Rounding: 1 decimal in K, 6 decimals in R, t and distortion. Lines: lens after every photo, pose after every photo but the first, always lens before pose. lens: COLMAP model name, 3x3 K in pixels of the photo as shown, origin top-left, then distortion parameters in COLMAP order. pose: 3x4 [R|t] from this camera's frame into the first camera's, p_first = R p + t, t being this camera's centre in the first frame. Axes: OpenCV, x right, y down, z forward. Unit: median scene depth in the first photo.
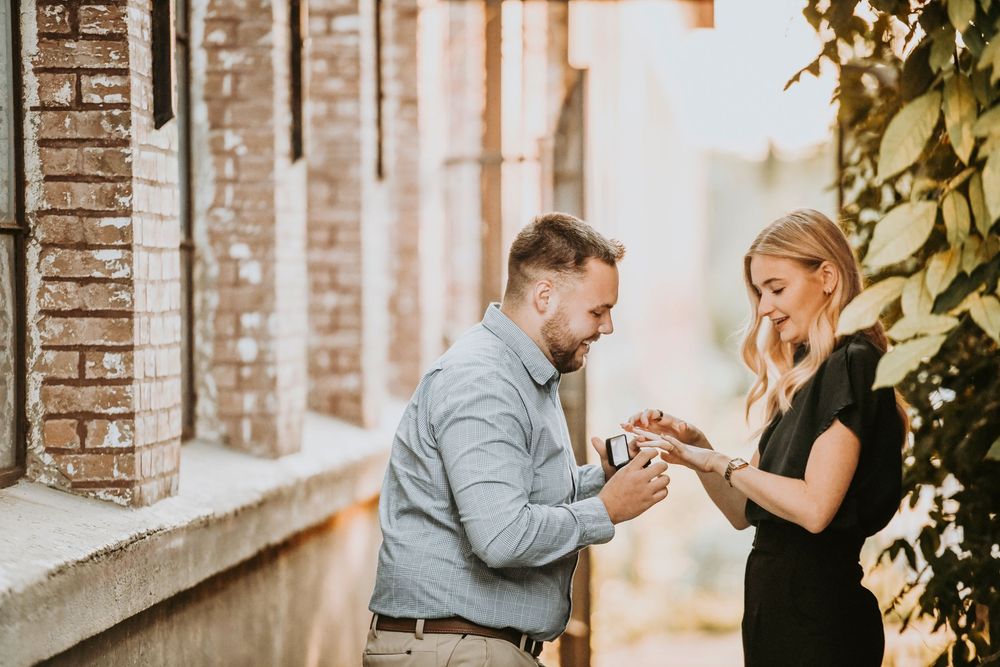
lens RADIAL K [[4716.4, 0, 500.0], [0, 4716.4, 340.0], [0, 0, 1]] dist [1.770780, 1.873970]
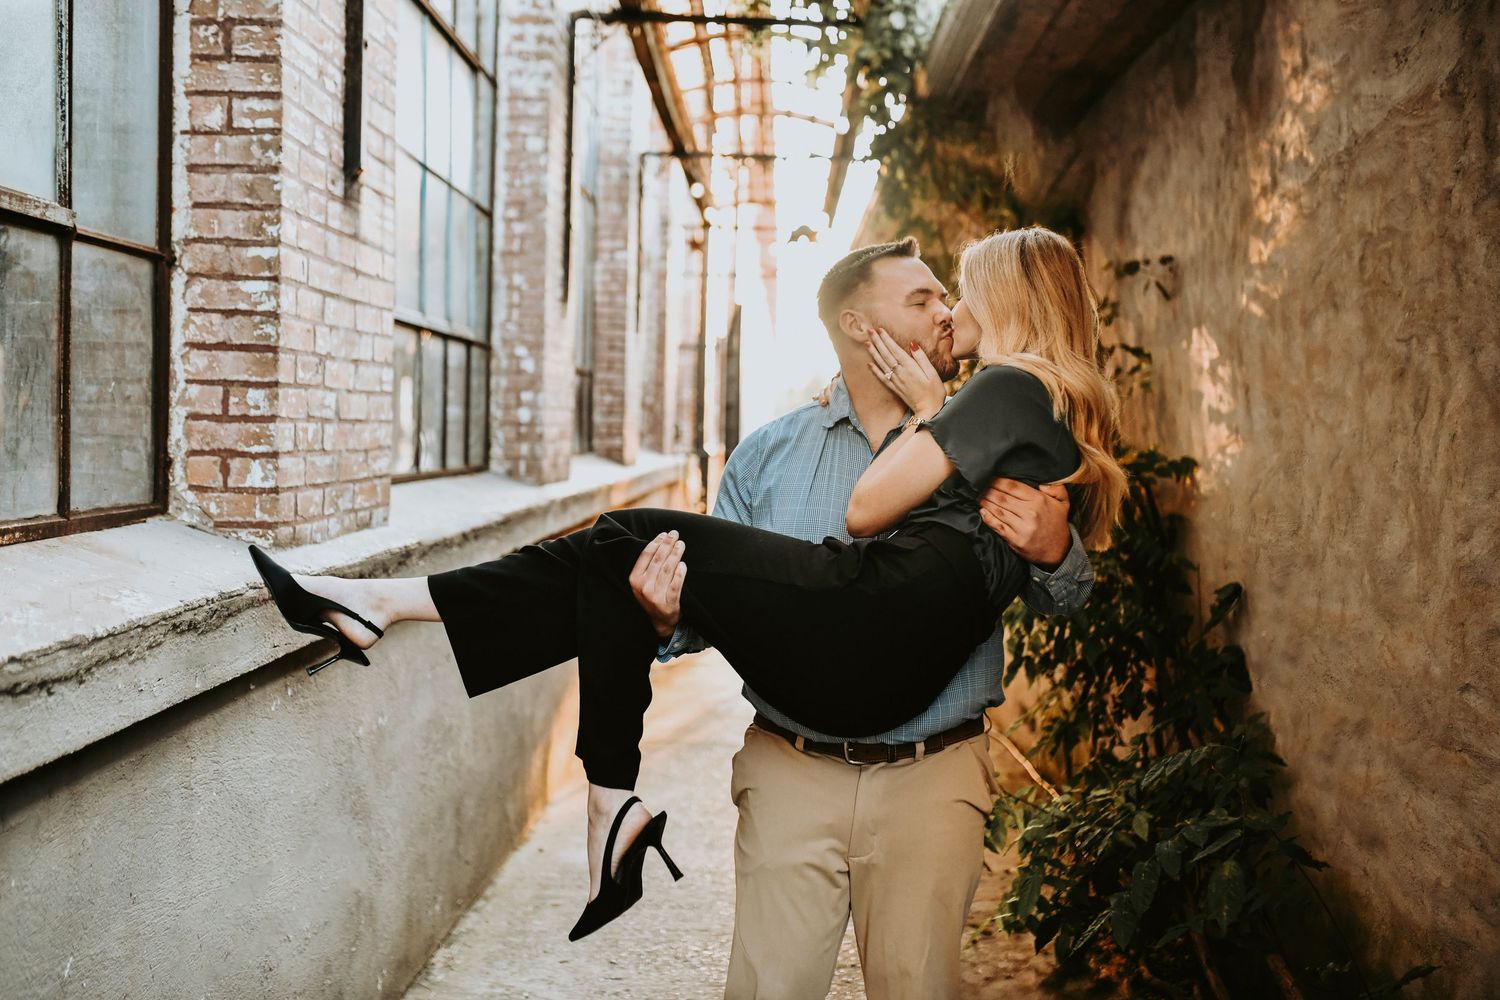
lens RADIAL K [[1476.0, 0, 750.0], [0, 1476.0, 500.0], [0, 0, 1]] dist [-0.070846, 0.107328]
pose [[0.999144, 0.029971, 0.028521, 0.010218], [-0.031175, 0.998600, 0.042732, 0.009344], [-0.027201, -0.043585, 0.998679, 0.701805]]
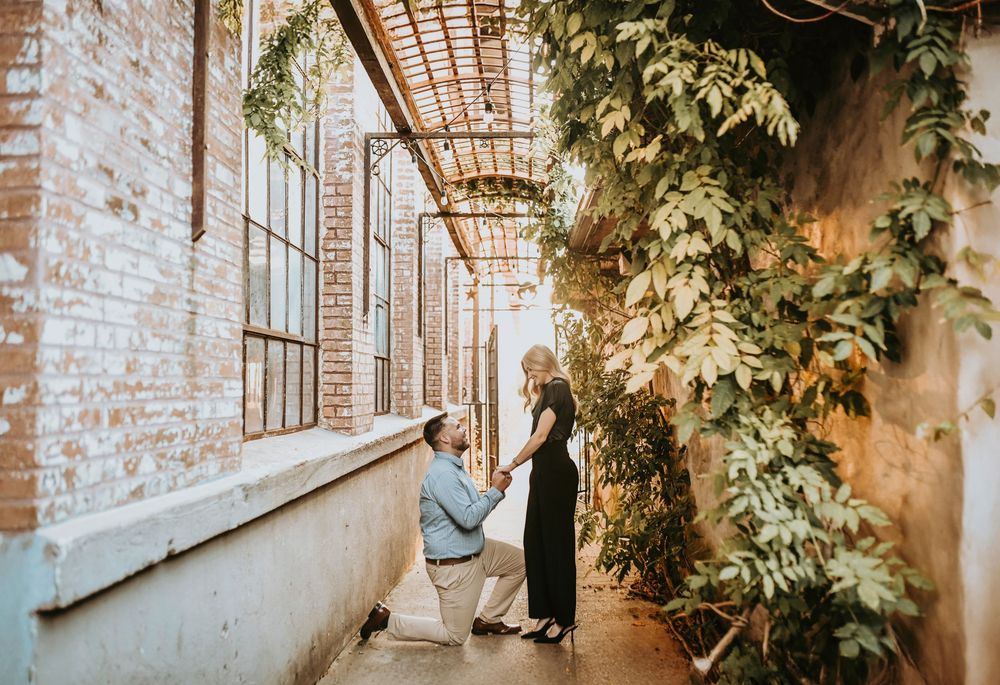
lens RADIAL K [[912.2, 0, 500.4], [0, 912.2, 347.1], [0, 0, 1]] dist [-0.072279, 0.109181]
pose [[0.999723, 0.003701, 0.023243, 0.004594], [-0.002535, 0.998746, -0.050002, 0.007038], [-0.023399, 0.049930, 0.998479, 0.413140]]
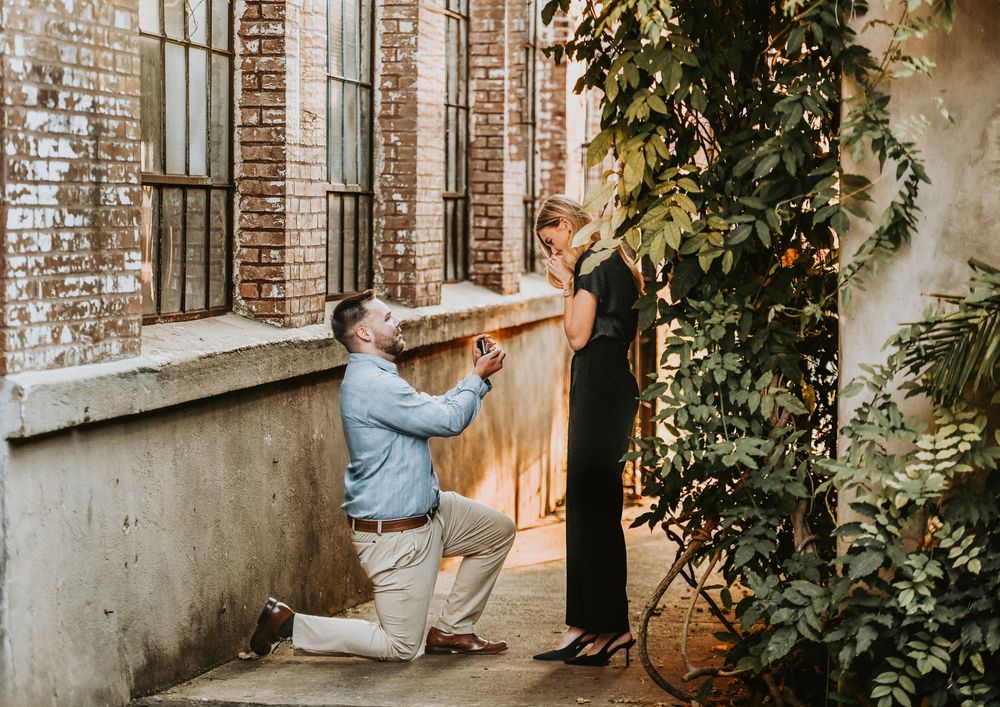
lens RADIAL K [[2778.0, 0, 500.0], [0, 2778.0, 353.5], [0, 0, 1]] dist [-0.007283, 1.276418]
pose [[0.996314, 0.019192, -0.083607, 0.108508], [-0.015858, 0.999059, 0.040364, -0.002280], [0.084303, -0.038890, 0.995681, -0.137958]]
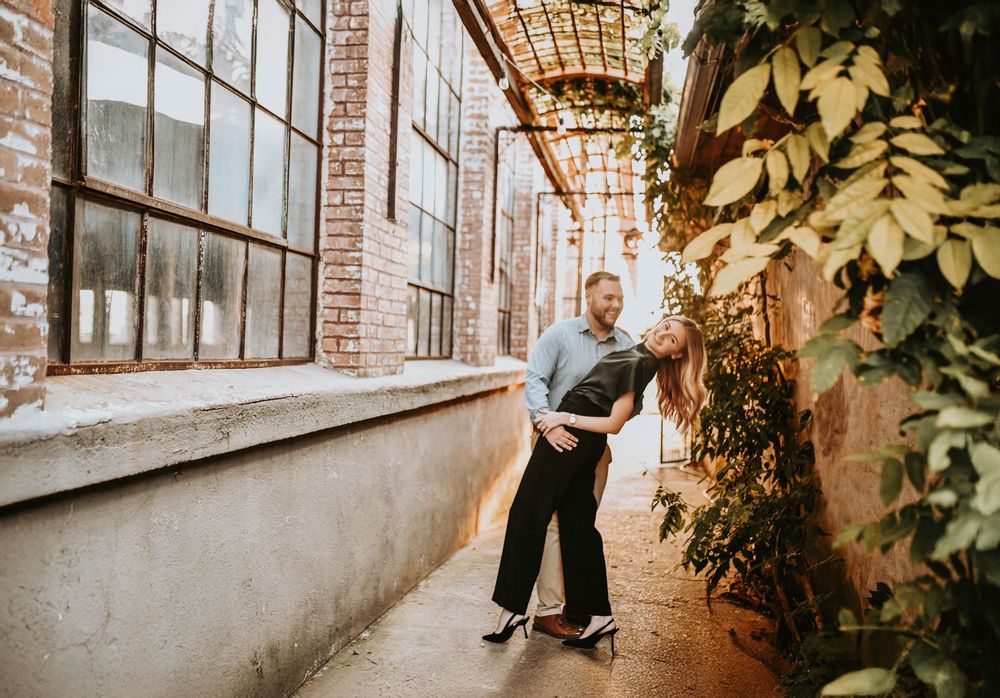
lens RADIAL K [[907.3, 0, 500.0], [0, 907.3, 349.0], [0, 0, 1]] dist [-0.082896, 0.142364]
pose [[0.993969, 0.037197, -0.103158, 0.036307], [-0.037681, 0.999286, -0.002750, 0.019796], [0.102982, 0.006620, 0.994661, 0.570537]]
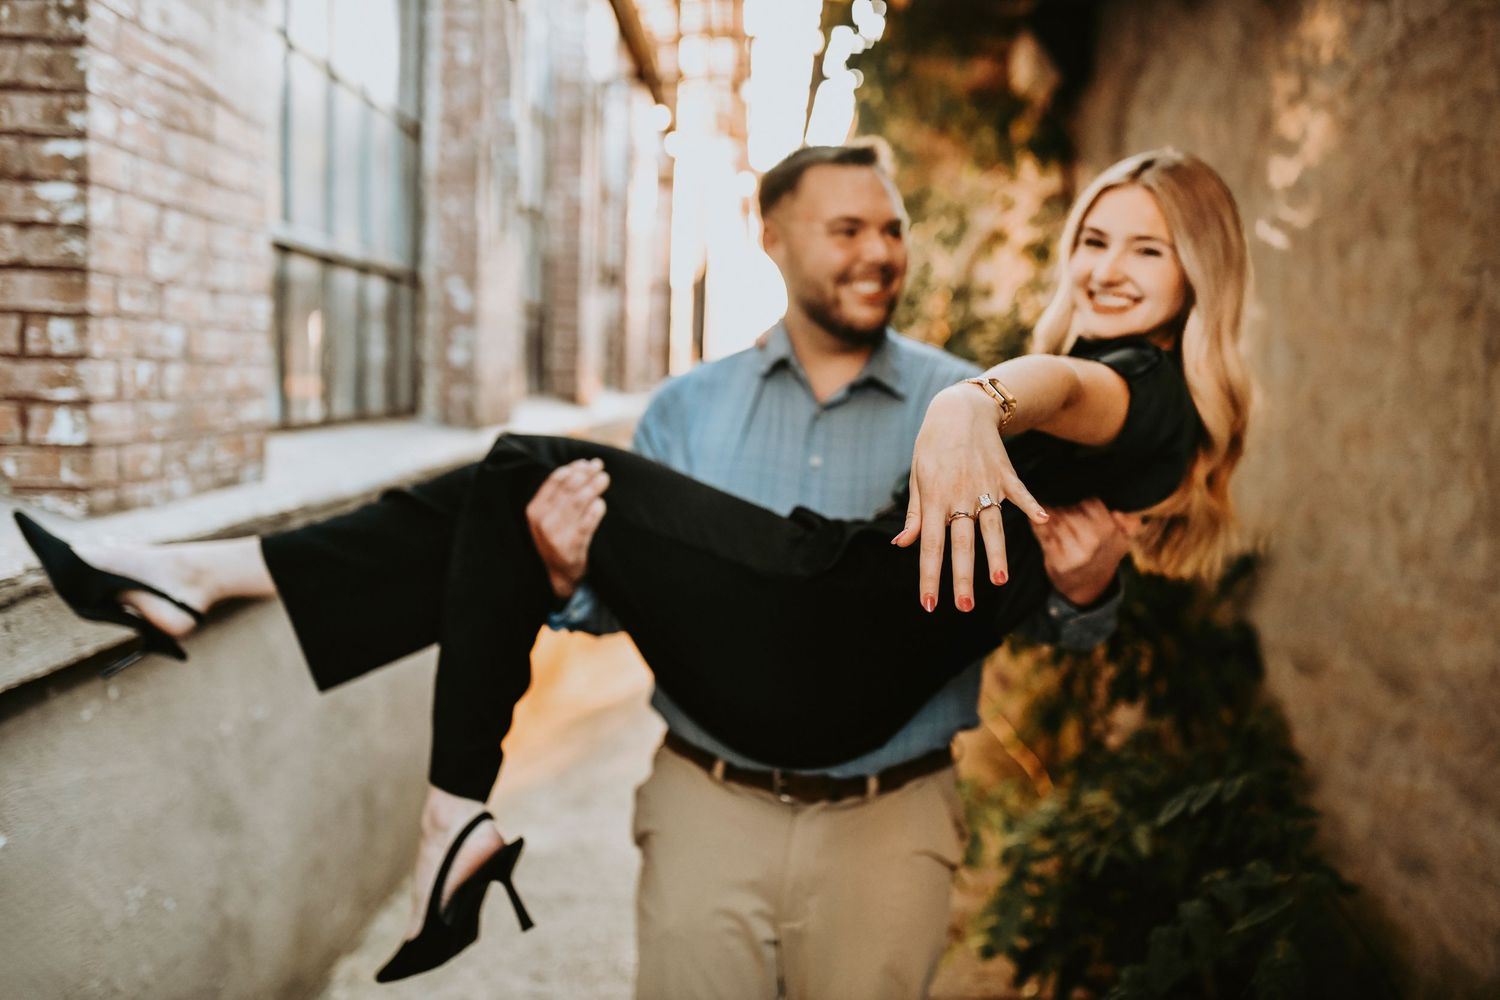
lens RADIAL K [[1476.0, 0, 750.0], [0, 1476.0, 500.0], [0, 0, 1]] dist [-0.070846, 0.107328]
pose [[0.998446, 0.033949, 0.044198, 0.020556], [-0.037428, 0.996059, 0.080411, 0.008583], [-0.041294, -0.081940, 0.995781, 0.757950]]
